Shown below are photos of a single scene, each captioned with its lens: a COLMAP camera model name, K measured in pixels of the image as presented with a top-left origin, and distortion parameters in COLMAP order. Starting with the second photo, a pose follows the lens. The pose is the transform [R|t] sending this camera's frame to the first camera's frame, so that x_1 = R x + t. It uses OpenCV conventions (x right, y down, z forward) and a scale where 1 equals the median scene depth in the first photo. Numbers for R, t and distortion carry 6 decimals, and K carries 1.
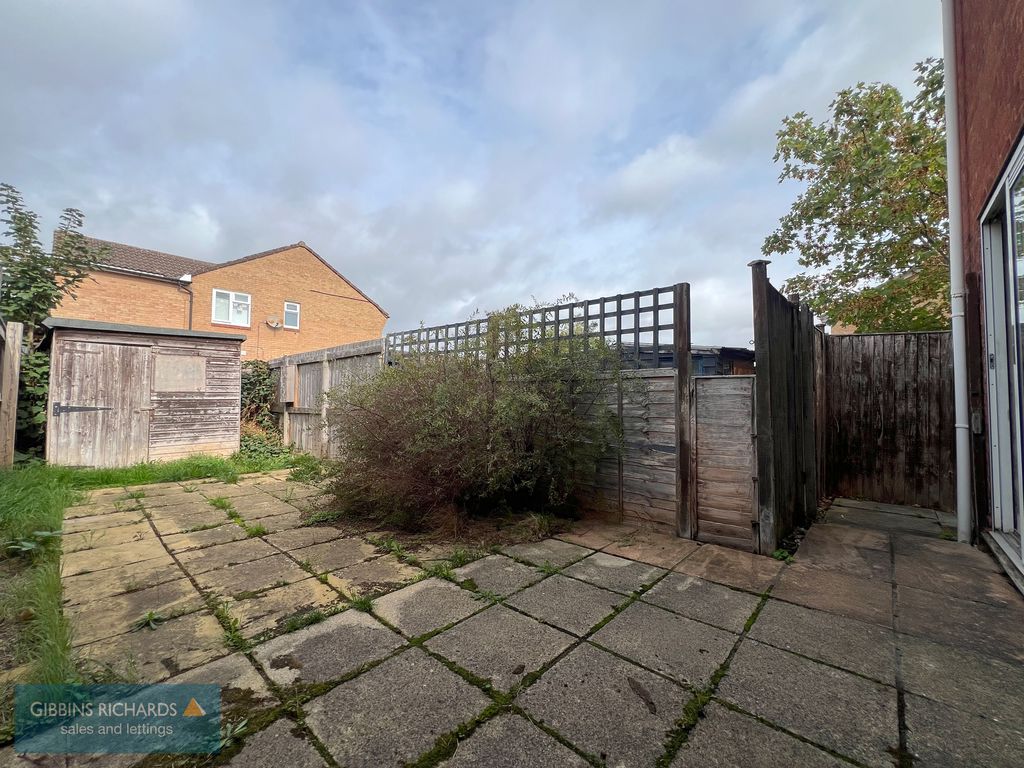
lens RADIAL K [[411.1, 0, 512.3], [0, 411.1, 384.9], [0, 0, 1]] dist [-0.008731, -0.000006]
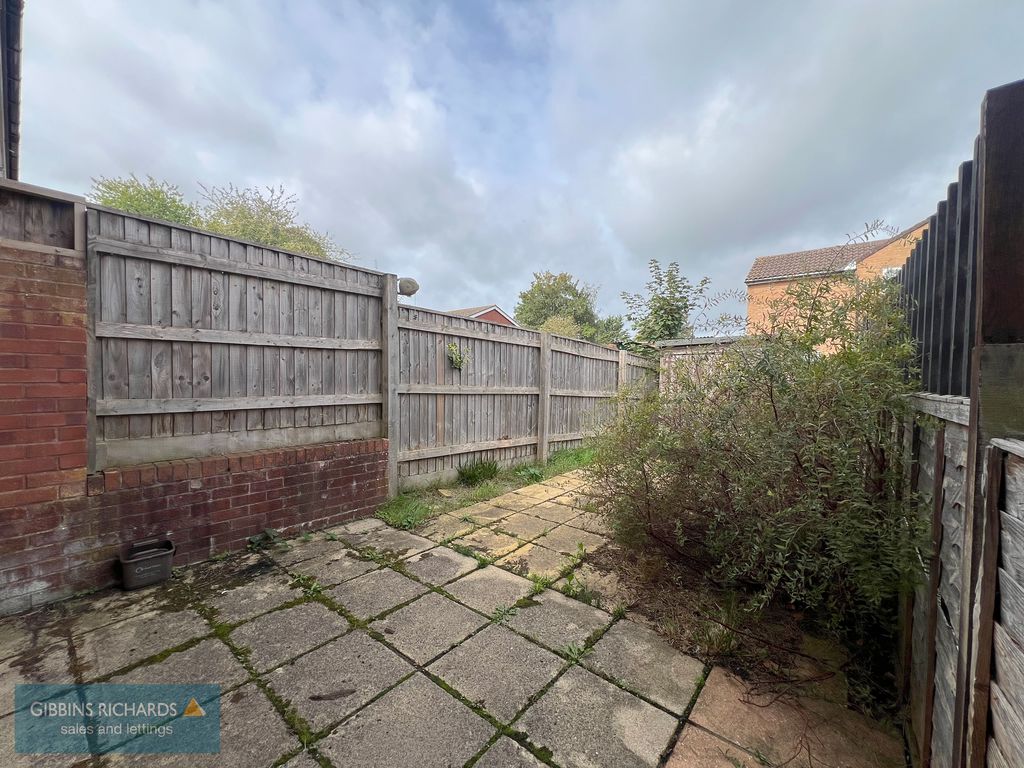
lens RADIAL K [[411.1, 0, 509.8], [0, 411.1, 381.4], [0, 0, 1]] dist [-0.008731, -0.000006]
pose [[0.050074, 0.008126, -0.998712, 1.014312], [0.021118, 0.999735, 0.009193, -0.104948], [0.998522, -0.021551, 0.049889, 0.980920]]
